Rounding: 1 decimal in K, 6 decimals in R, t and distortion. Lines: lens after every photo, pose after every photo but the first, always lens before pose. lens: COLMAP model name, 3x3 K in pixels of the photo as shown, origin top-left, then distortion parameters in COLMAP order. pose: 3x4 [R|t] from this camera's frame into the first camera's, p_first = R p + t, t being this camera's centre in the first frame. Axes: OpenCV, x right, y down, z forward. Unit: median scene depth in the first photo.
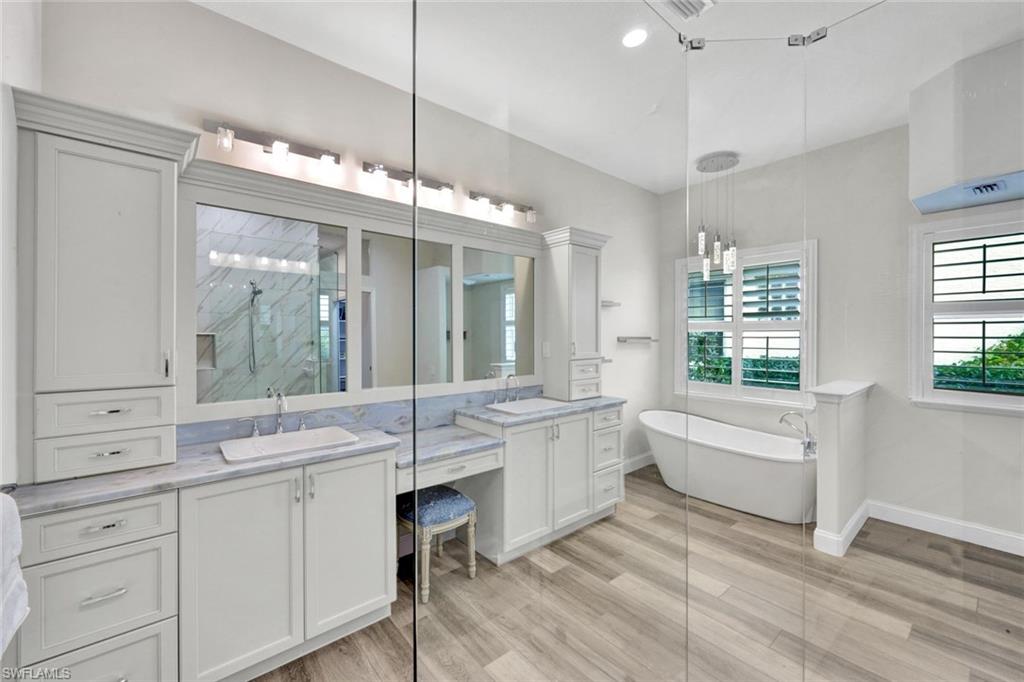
lens RADIAL K [[416.7, 0, 529.6], [0, 416.7, 326.4], [0, 0, 1]] dist [0.028766, 0.000069]
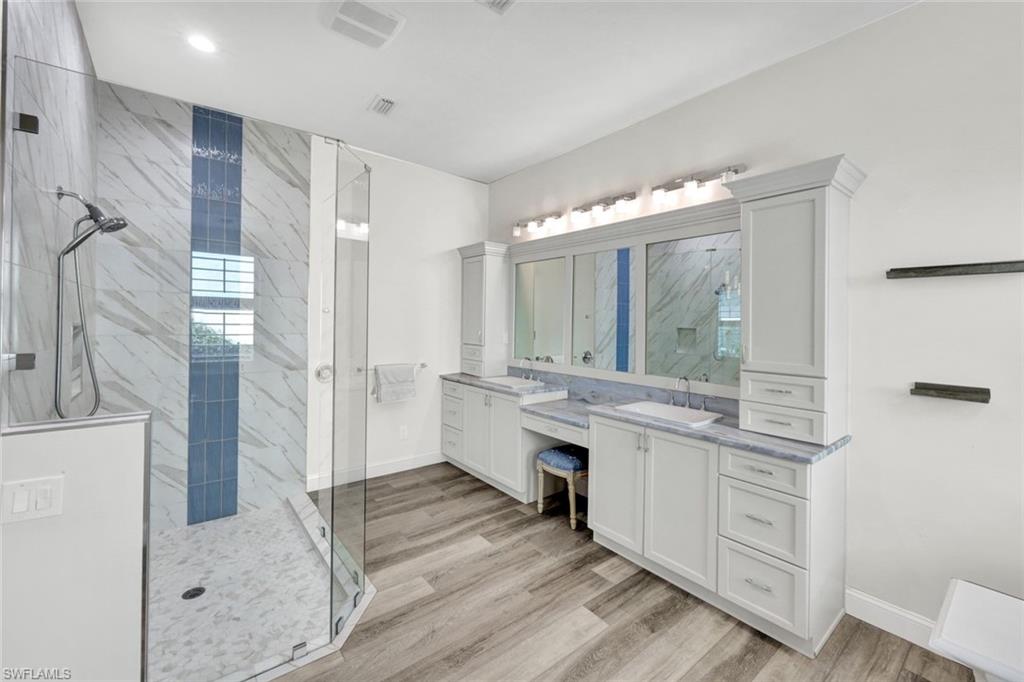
lens RADIAL K [[416.7, 0, 529.6], [0, 416.7, 326.4], [0, 0, 1]] dist [0.028766, 0.000069]
pose [[-0.028996, 0.006185, -0.999560, 0.983964], [0.003105, 0.999977, 0.006098, 0.006613], [0.999575, -0.002927, -0.029015, 0.832879]]
